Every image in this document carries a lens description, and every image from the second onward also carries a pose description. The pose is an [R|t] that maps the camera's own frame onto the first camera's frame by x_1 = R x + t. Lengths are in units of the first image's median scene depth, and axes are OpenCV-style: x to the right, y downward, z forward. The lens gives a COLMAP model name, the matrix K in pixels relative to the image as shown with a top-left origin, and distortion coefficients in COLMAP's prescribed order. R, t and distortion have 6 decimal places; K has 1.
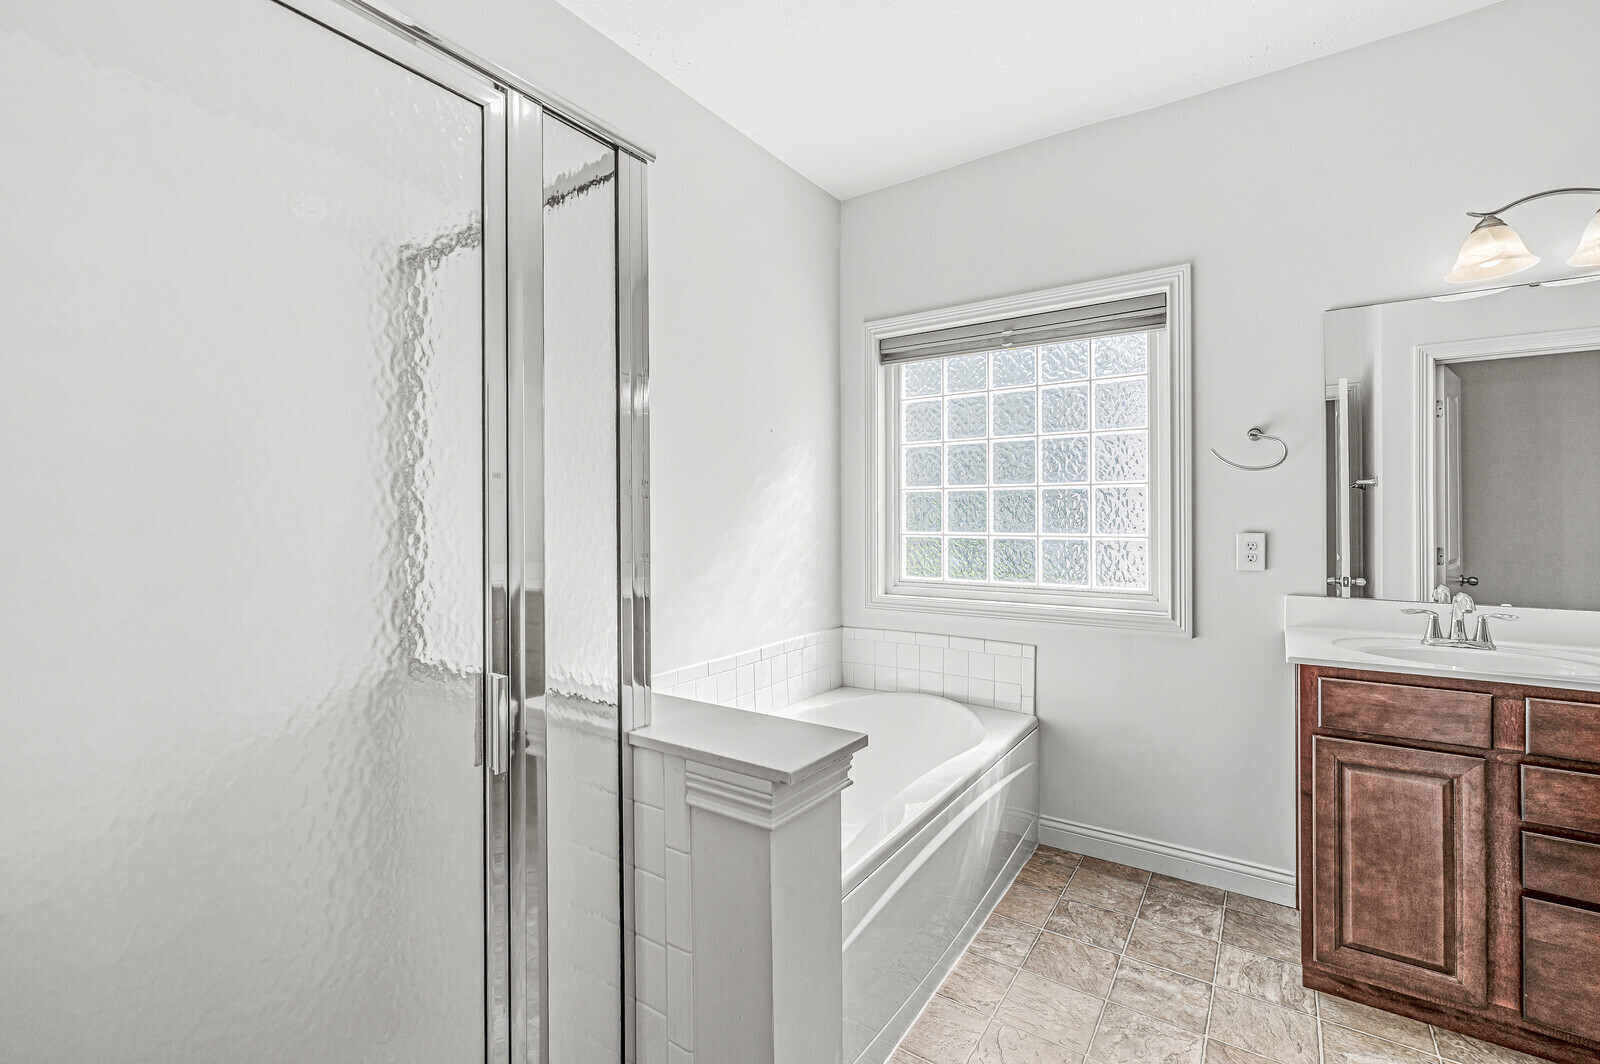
lens RADIAL K [[693.7, 0, 800.4], [0, 693.7, 521.7], [0, 0, 1]] dist [-0.002876, -0.000410]
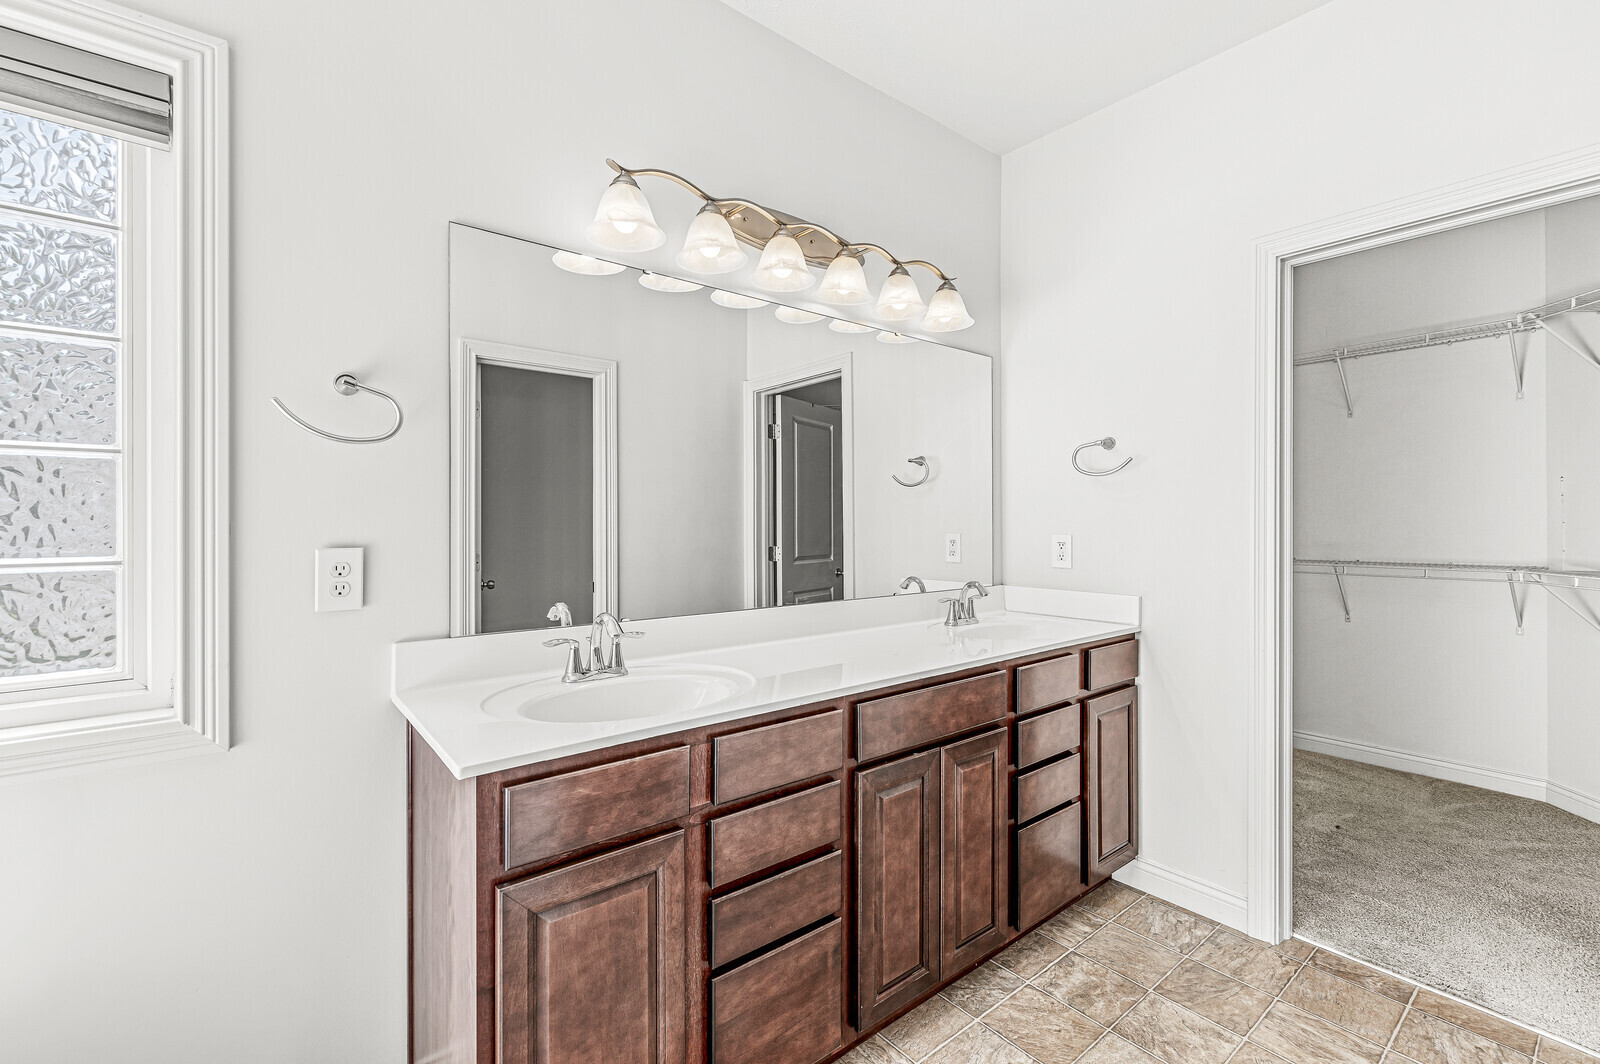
lens RADIAL K [[693.7, 0, 800.4], [0, 693.7, 521.7], [0, 0, 1]] dist [-0.002876, -0.000410]
pose [[0.283571, 0.006633, 0.958928, 0.237575], [0.007595, 0.999929, -0.009163, 0.002810], [-0.958921, 0.009882, 0.283500, 0.563901]]
